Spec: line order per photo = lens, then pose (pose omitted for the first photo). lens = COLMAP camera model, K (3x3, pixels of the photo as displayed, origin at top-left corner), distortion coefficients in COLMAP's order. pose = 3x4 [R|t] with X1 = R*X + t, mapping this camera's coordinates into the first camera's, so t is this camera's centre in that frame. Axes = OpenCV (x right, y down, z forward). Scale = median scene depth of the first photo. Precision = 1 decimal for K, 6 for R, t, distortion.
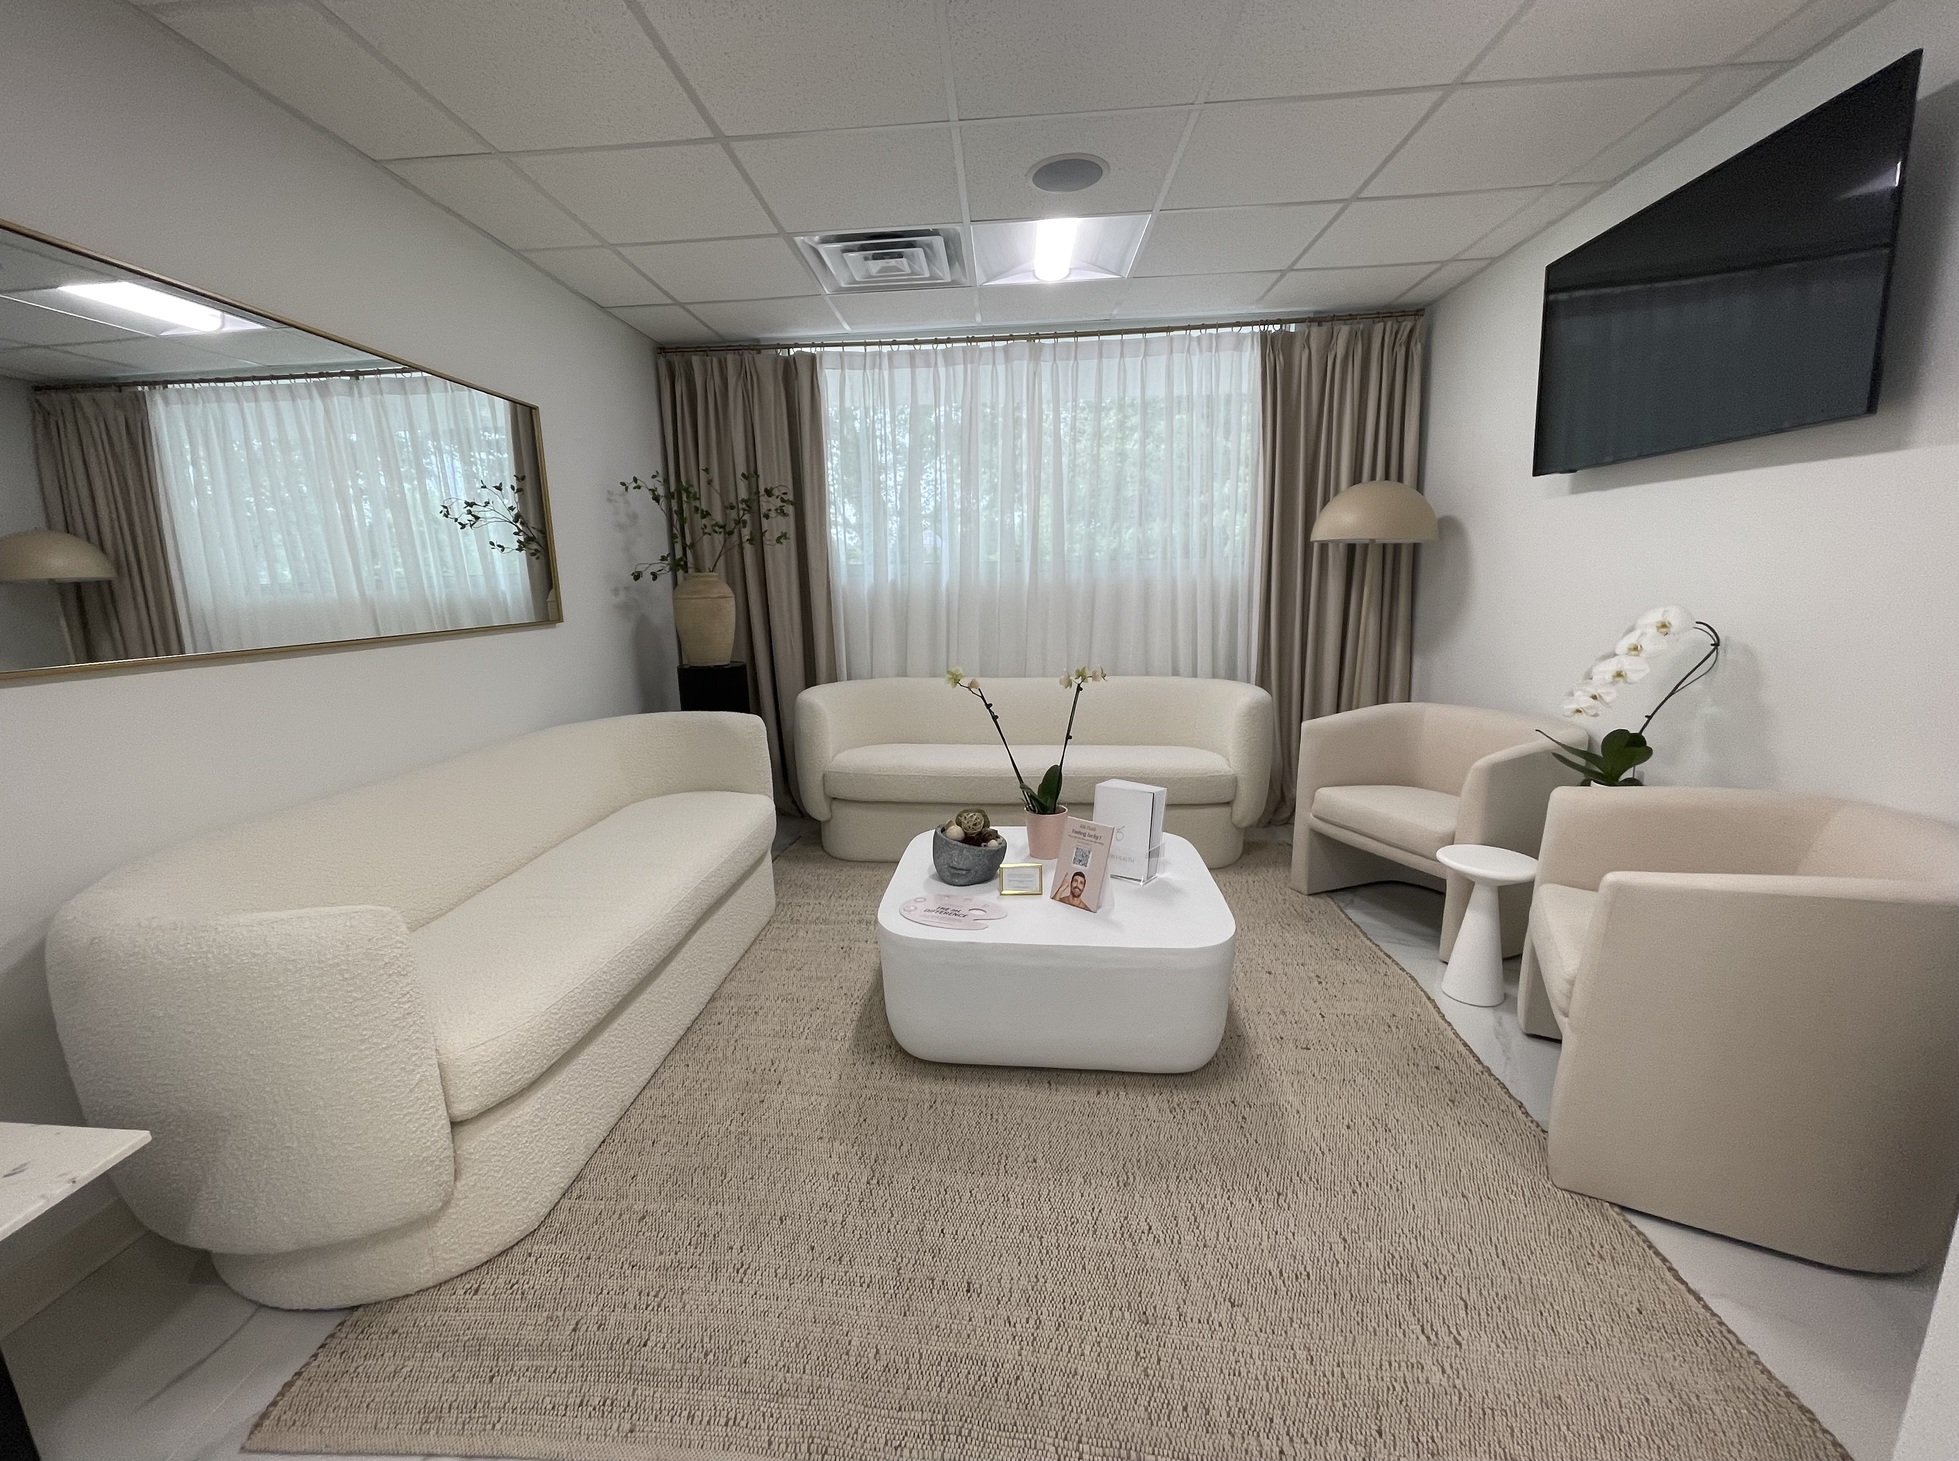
lens RADIAL K [[822.5, 0, 957.5], [0, 822.5, 748.7], [0, 0, 1]] dist [-0.002023, 0.001498]
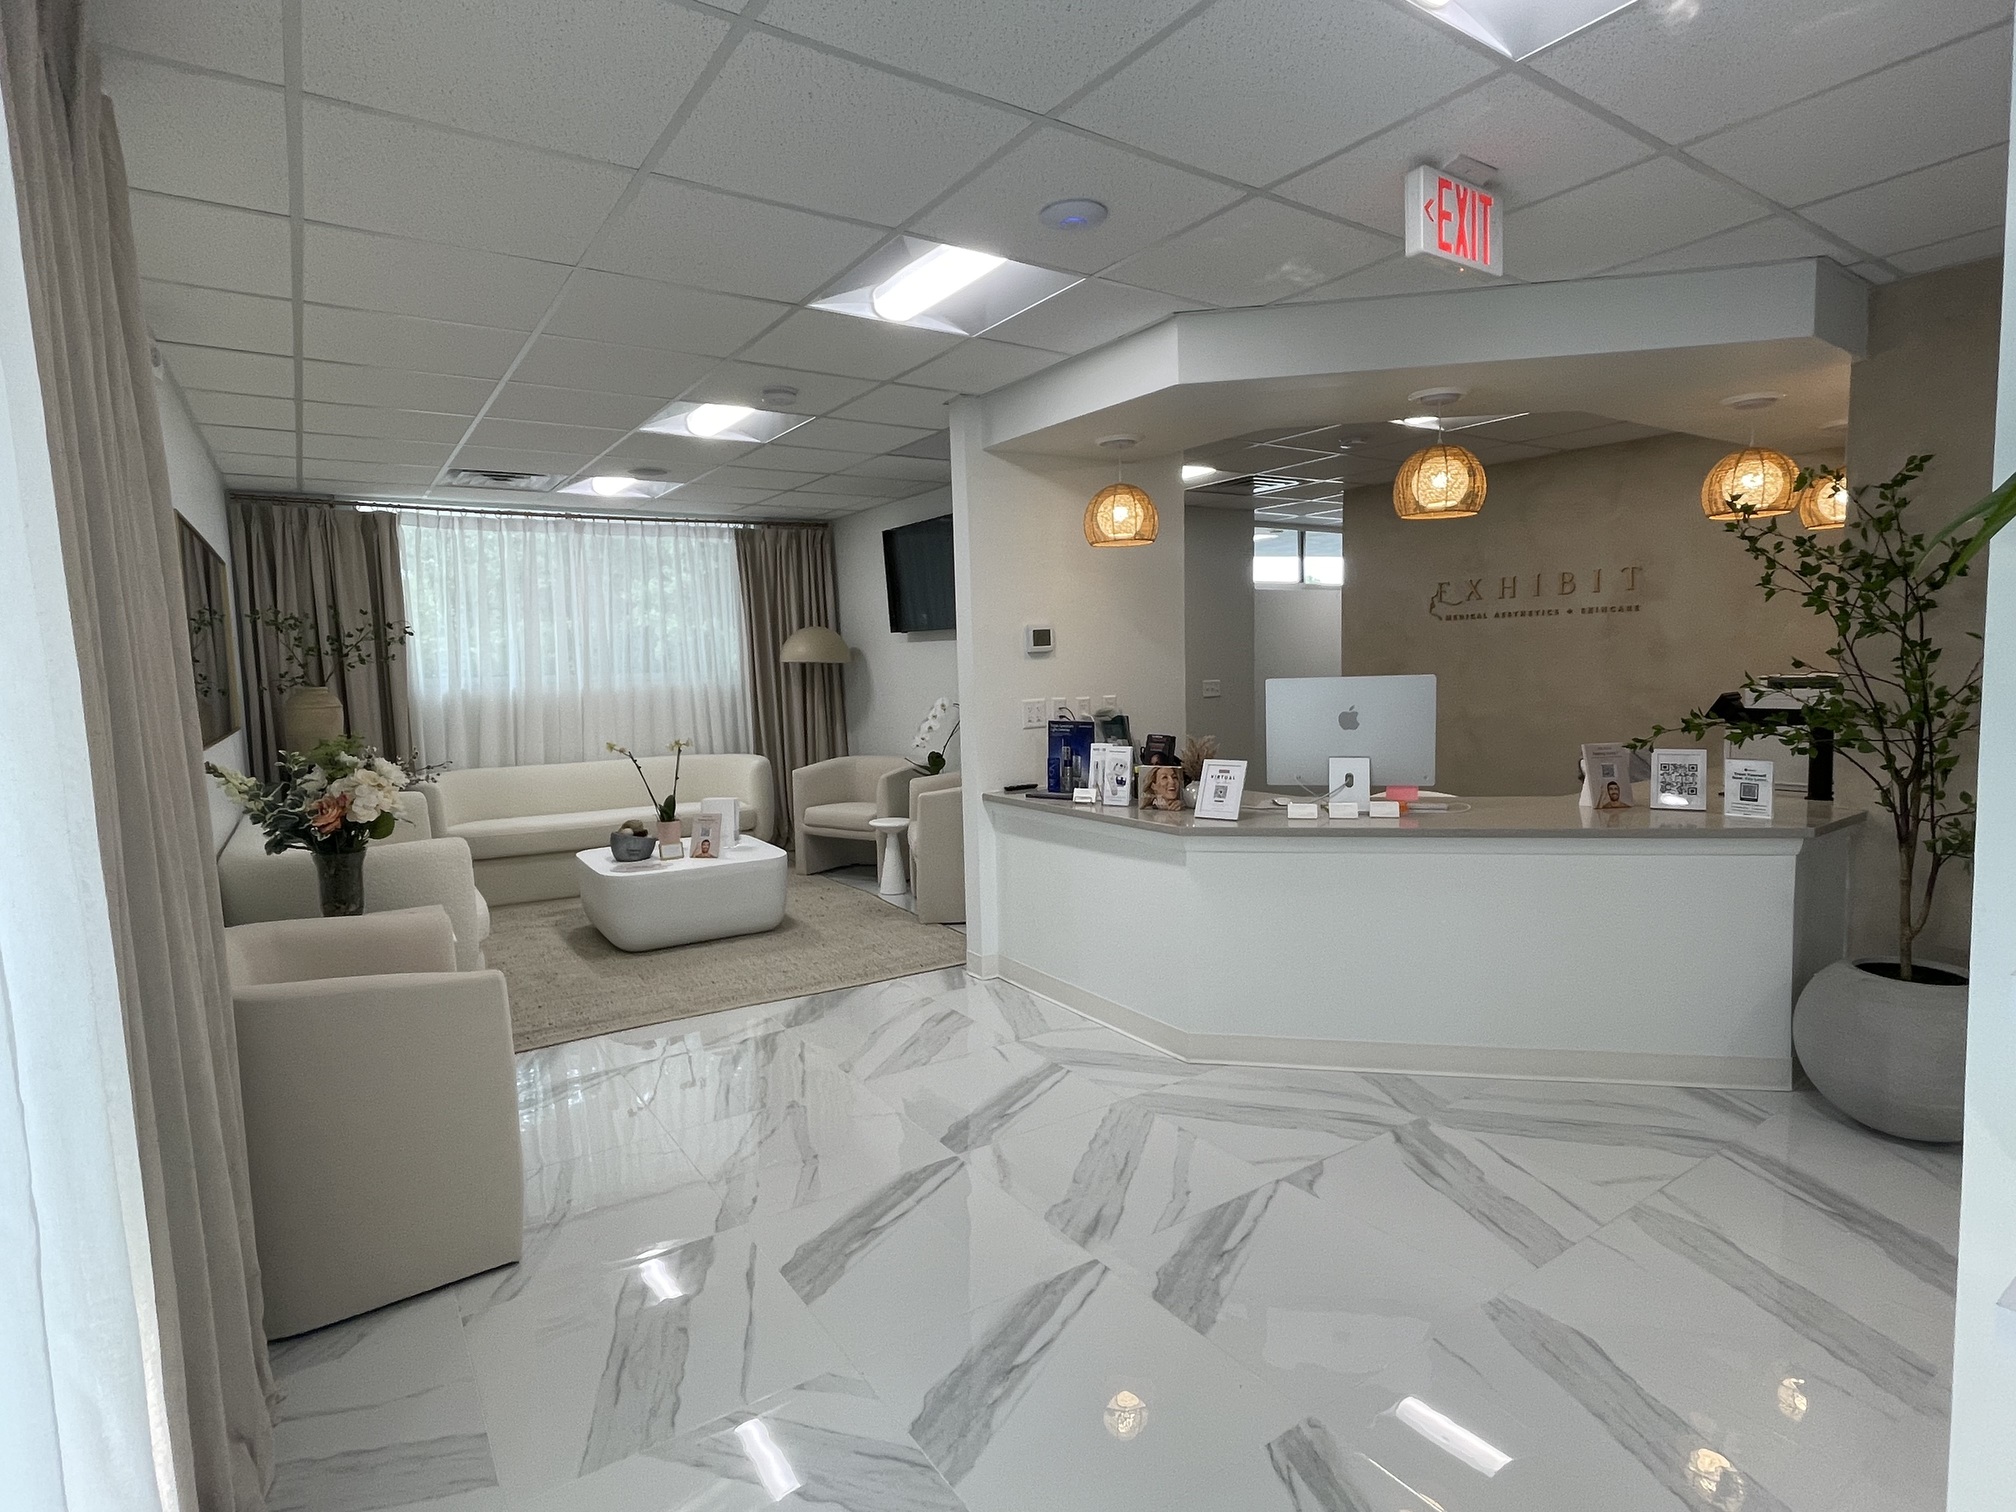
lens RADIAL K [[1021.2, 0, 1004.6], [0, 1021.2, 749.5], [0, 0, 1]] dist [-0.019385, -0.000096]
pose [[0.791146, -0.051566, 0.609449, -0.439733], [0.132341, 0.987267, -0.088263, 0.145836], [-0.597138, 0.150484, 0.787897, -0.788617]]
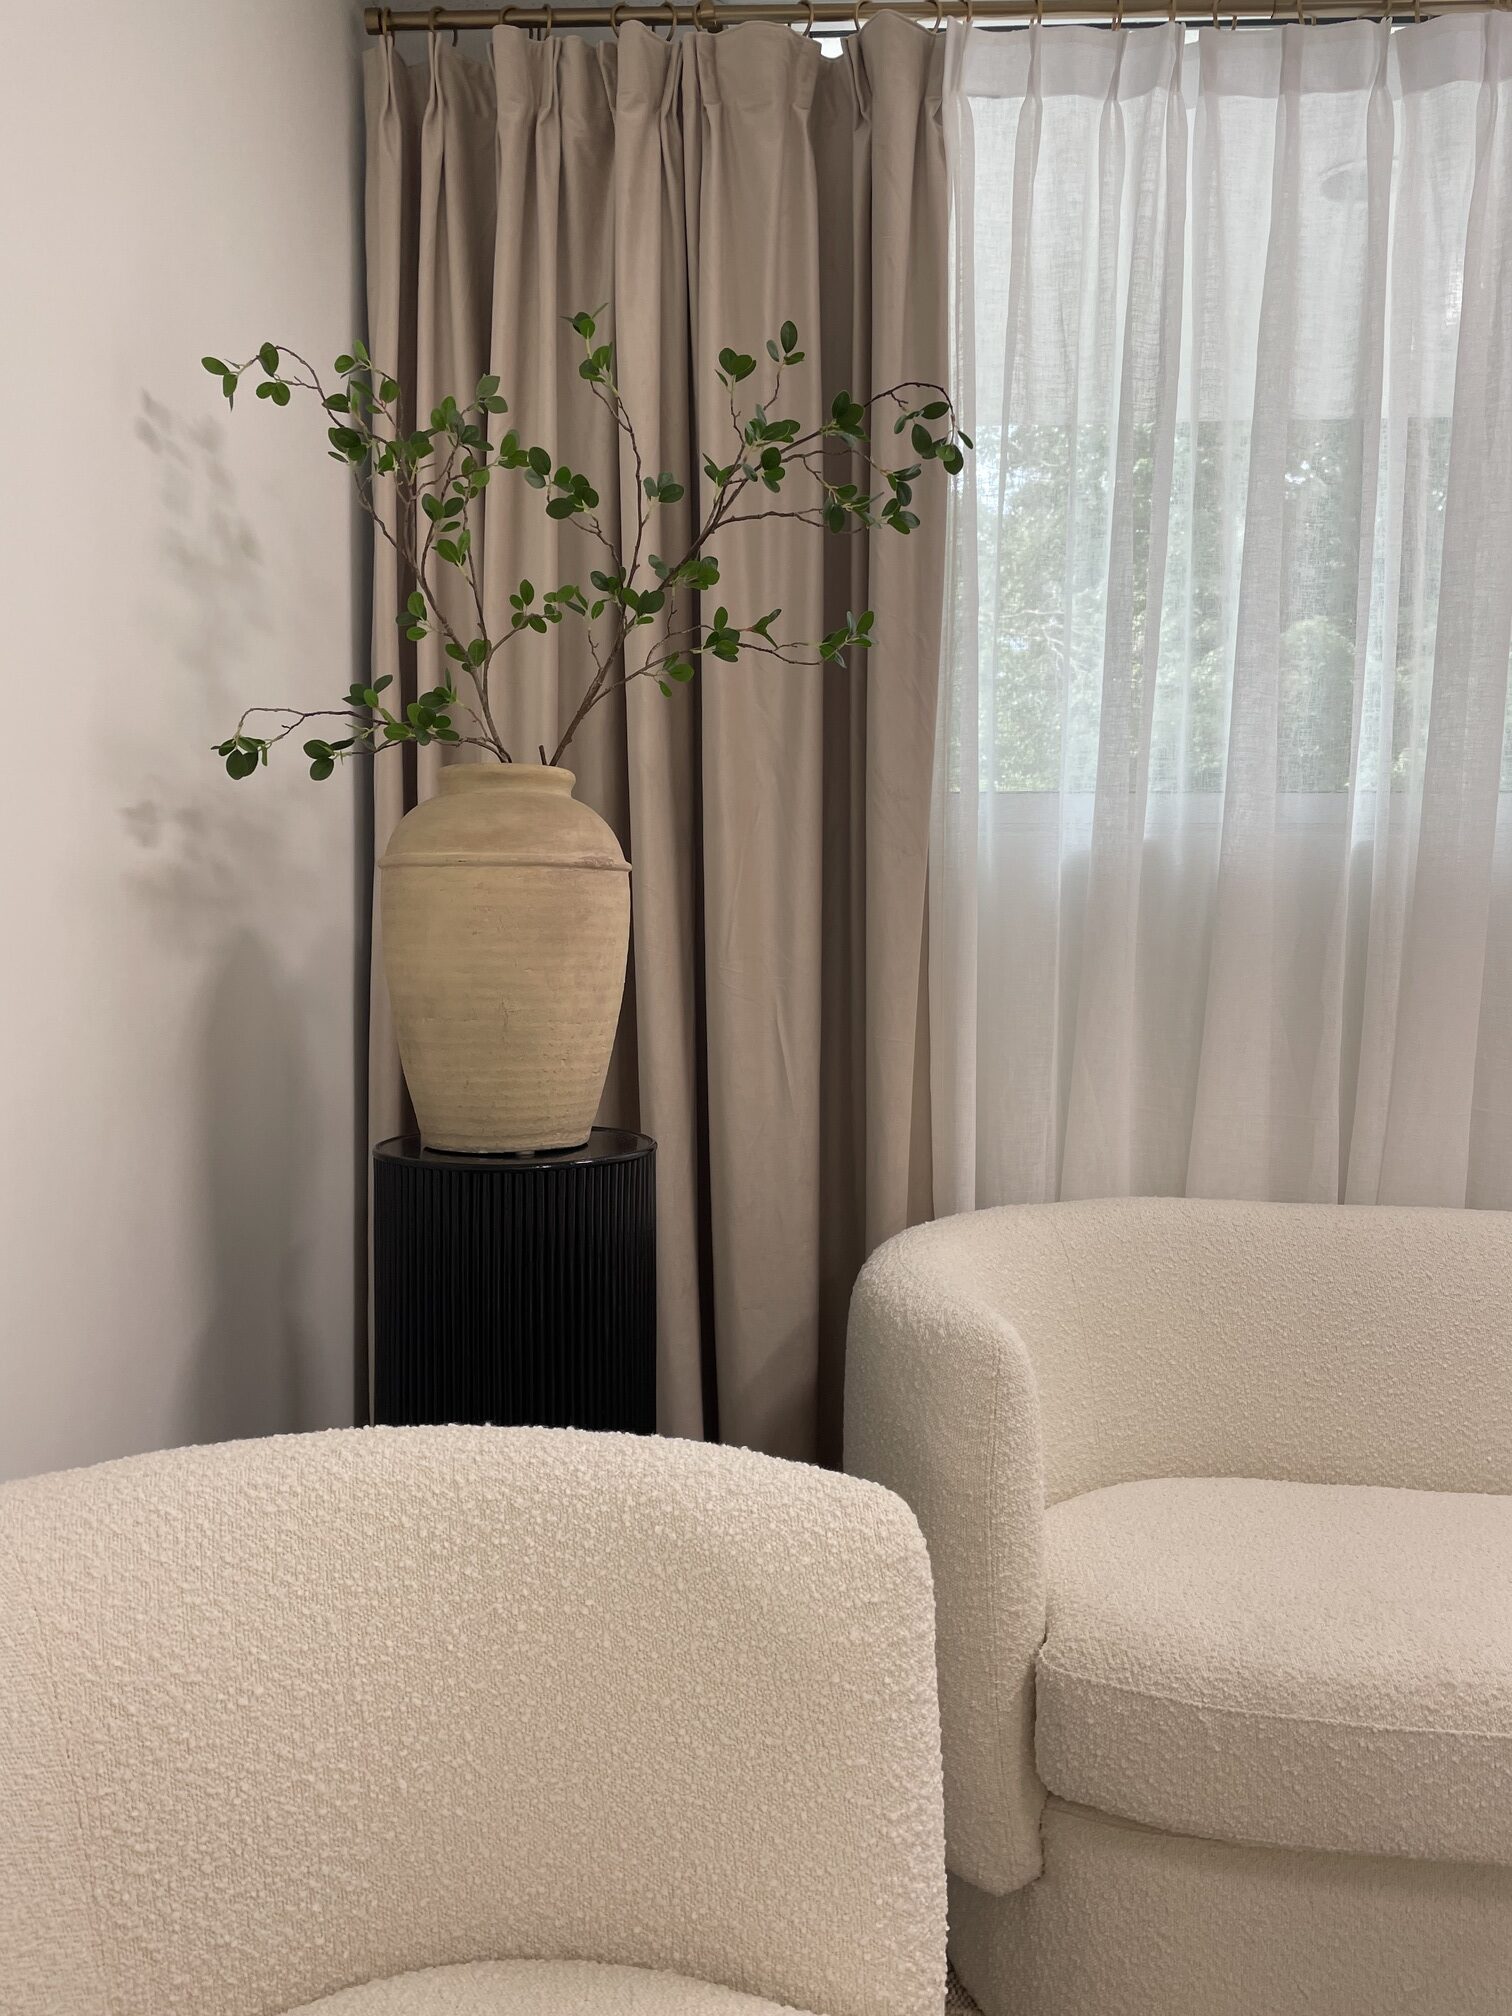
lens RADIAL K [[1539.6, 0, 775.4], [0, 1539.6, 1023.1], [0, 0, 1]] dist [0.065800, -0.067306]
pose [[0.999487, 0.032006, -0.001380, -0.241714], [-0.031849, 0.988114, -0.150386, -0.077759], [-0.003449, 0.150353, 0.988626, 0.591716]]
